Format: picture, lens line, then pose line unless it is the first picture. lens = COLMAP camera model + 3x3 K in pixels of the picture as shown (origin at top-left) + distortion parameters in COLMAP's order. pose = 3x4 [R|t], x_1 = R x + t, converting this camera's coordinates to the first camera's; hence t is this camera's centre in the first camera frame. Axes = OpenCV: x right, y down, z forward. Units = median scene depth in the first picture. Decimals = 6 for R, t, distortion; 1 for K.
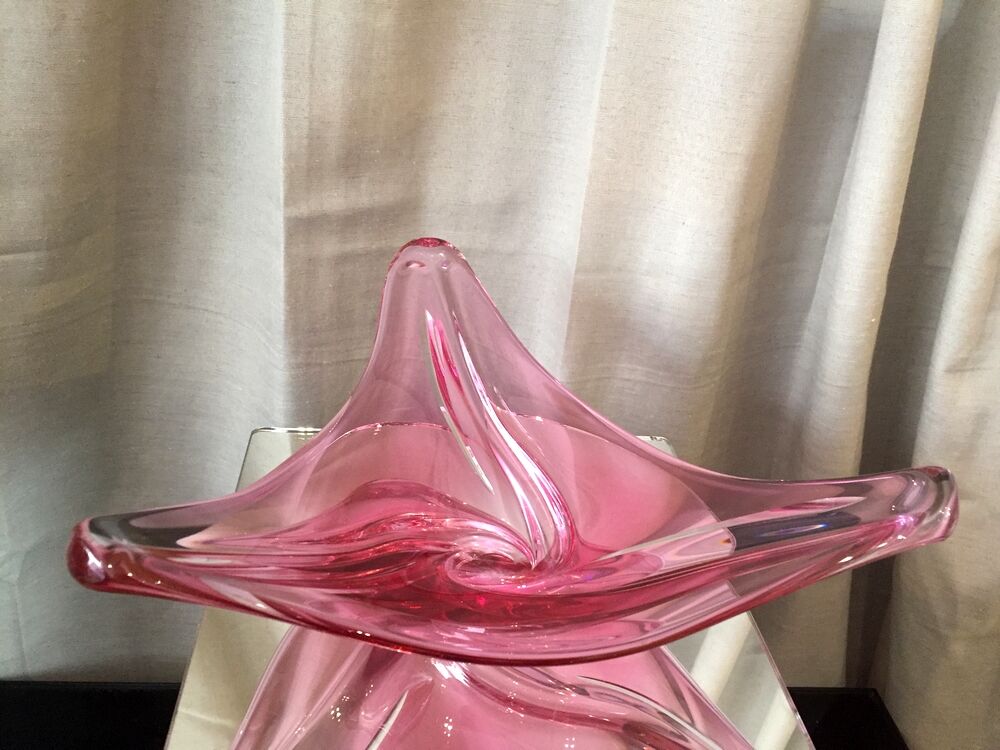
lens RADIAL K [[864.7, 0, 500.0], [0, 864.7, 375.0], [0, 0, 1]] dist [0.085895, -0.136680]
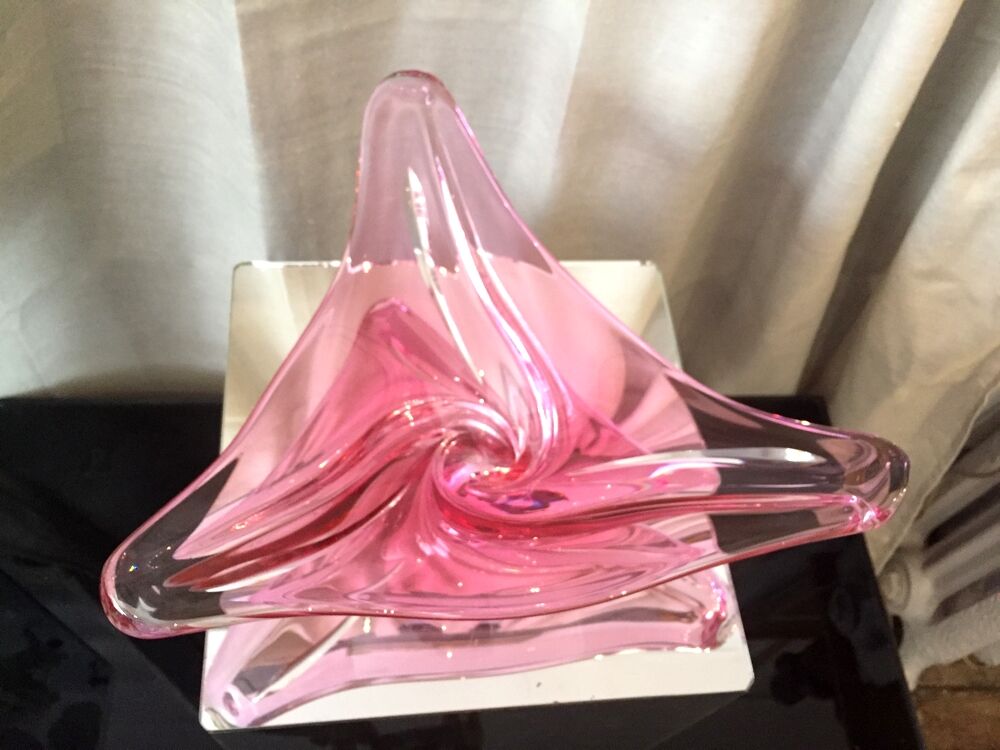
lens RADIAL K [[864.7, 0, 500.0], [0, 864.7, 375.0], [0, 0, 1]] dist [0.085895, -0.136680]
pose [[0.999687, 0.014354, 0.020510, -0.004234], [-0.022601, 0.869789, 0.492906, -0.280912], [-0.010764, -0.493215, 0.869841, 0.078440]]
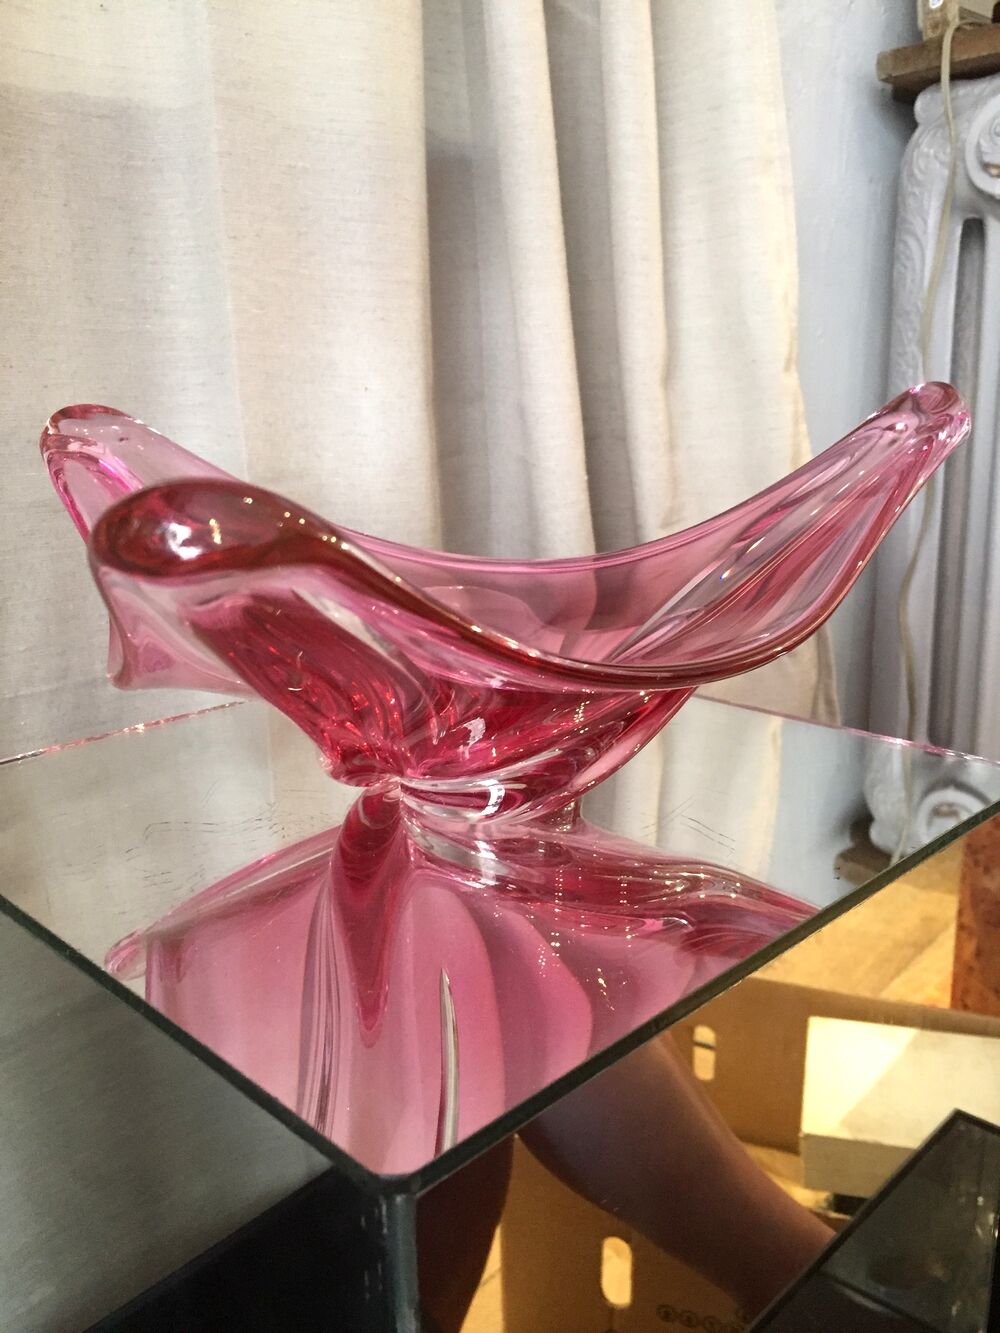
lens RADIAL K [[1152.7, 0, 495.8], [0, 1152.7, 666.3], [0, 0, 1]] dist [0.085895, -0.136680]
pose [[0.772185, -0.263359, 0.578250, -0.332854], [0.388157, 0.916027, -0.101141, 0.183331], [-0.503056, 0.302551, 0.809566, 0.200580]]
